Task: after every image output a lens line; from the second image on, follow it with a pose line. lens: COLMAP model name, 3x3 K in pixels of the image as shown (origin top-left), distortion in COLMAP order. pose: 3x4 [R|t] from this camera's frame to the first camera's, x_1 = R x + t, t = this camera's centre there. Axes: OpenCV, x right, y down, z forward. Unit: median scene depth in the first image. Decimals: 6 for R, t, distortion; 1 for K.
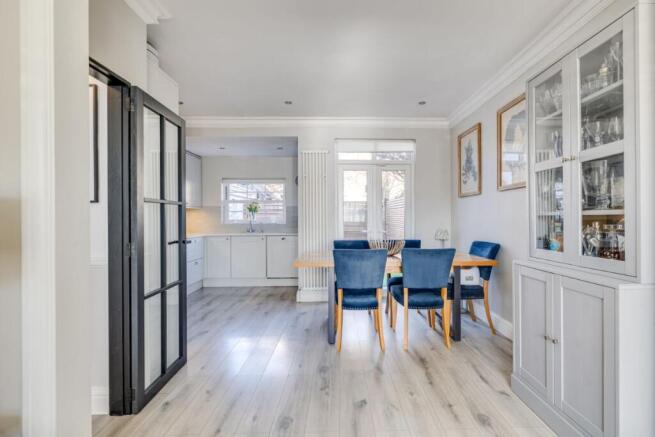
lens RADIAL K [[315.2, 0, 332.9], [0, 315.2, 217.9], [0, 0, 1]] dist [-0.002868, -0.000135]
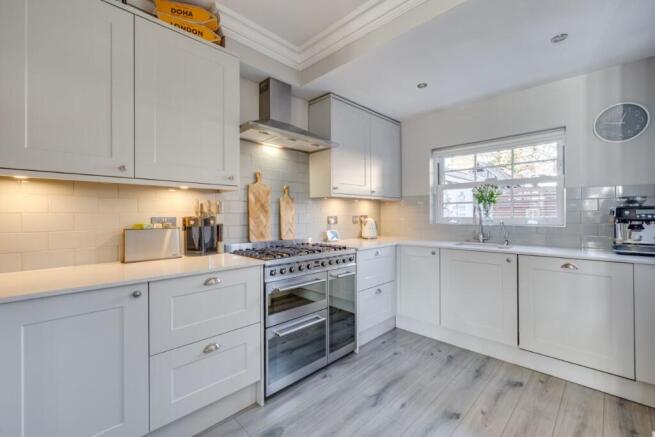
lens RADIAL K [[283.2, 0, 332.6], [0, 283.2, 213.7], [0, 0, 1]] dist [0.007514, 0.000040]
pose [[0.716543, -0.003560, -0.697534, -0.174624], [0.007943, 0.999964, 0.003056, -0.006397], [0.697497, -0.007731, 0.716546, 0.787538]]
